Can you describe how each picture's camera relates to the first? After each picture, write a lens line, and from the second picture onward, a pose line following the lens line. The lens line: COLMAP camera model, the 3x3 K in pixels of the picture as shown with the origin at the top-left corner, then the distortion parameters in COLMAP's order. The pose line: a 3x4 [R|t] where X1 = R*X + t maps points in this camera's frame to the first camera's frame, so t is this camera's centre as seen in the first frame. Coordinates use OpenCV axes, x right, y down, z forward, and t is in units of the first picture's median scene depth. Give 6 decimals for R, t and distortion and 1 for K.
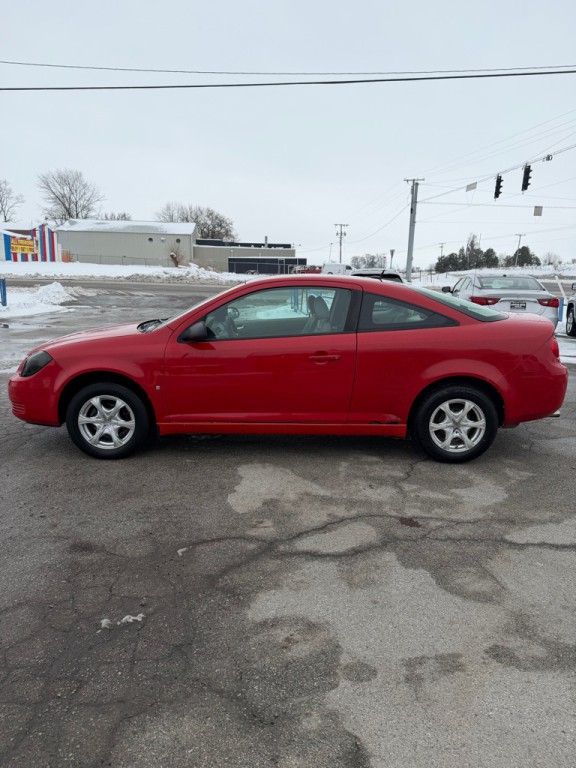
lens RADIAL K [[542.3, 0, 288.0], [0, 542.3, 384.0], [0, 0, 1]] dist [0.047694, -0.081386]
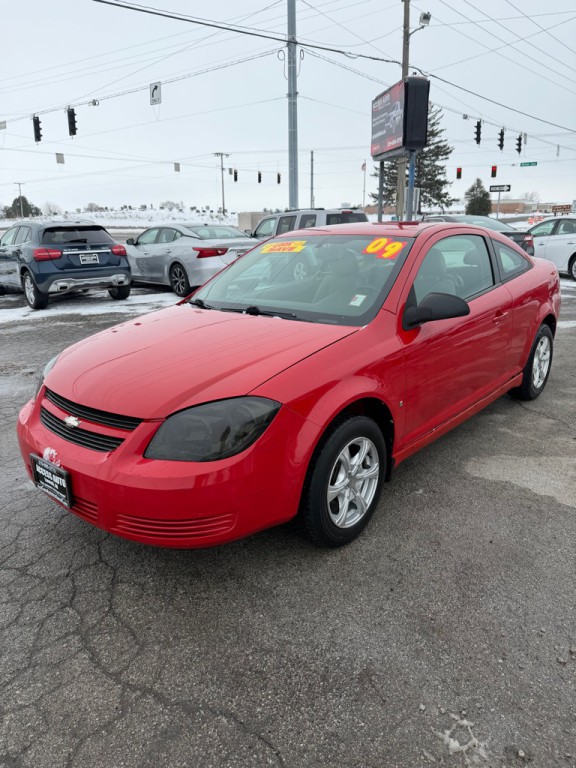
lens RADIAL K [[542.3, 0, 288.0], [0, 542.3, 384.0], [0, 0, 1]] dist [0.047694, -0.081386]
pose [[0.661095, -0.238464, 0.711398, -0.070031], [0.177654, 0.970938, 0.160371, -0.012907], [-0.728966, 0.020363, 0.684247, 0.056909]]
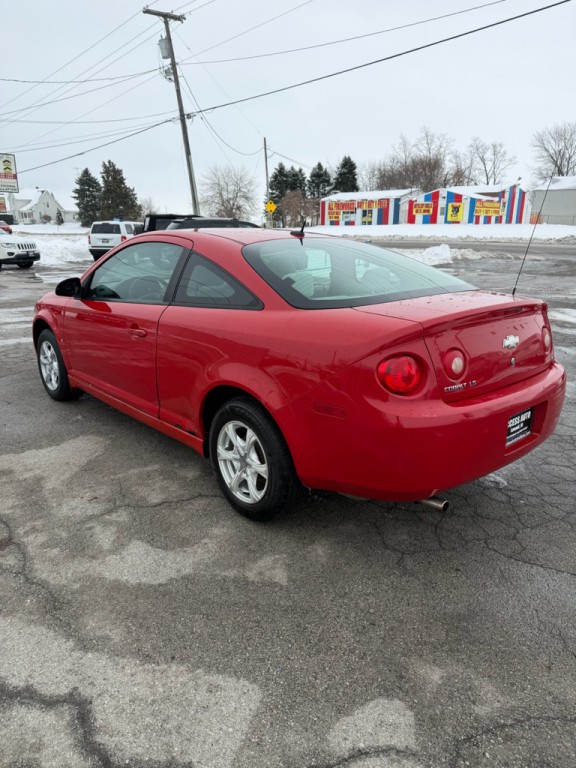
lens RADIAL K [[542.3, 0, 288.0], [0, 542.3, 384.0], [0, 0, 1]] dist [0.047694, -0.081386]
pose [[0.656140, 0.194066, -0.729259, 0.072533], [-0.147059, 0.980723, 0.128670, -0.009659], [0.740172, 0.022818, 0.672030, 0.054385]]
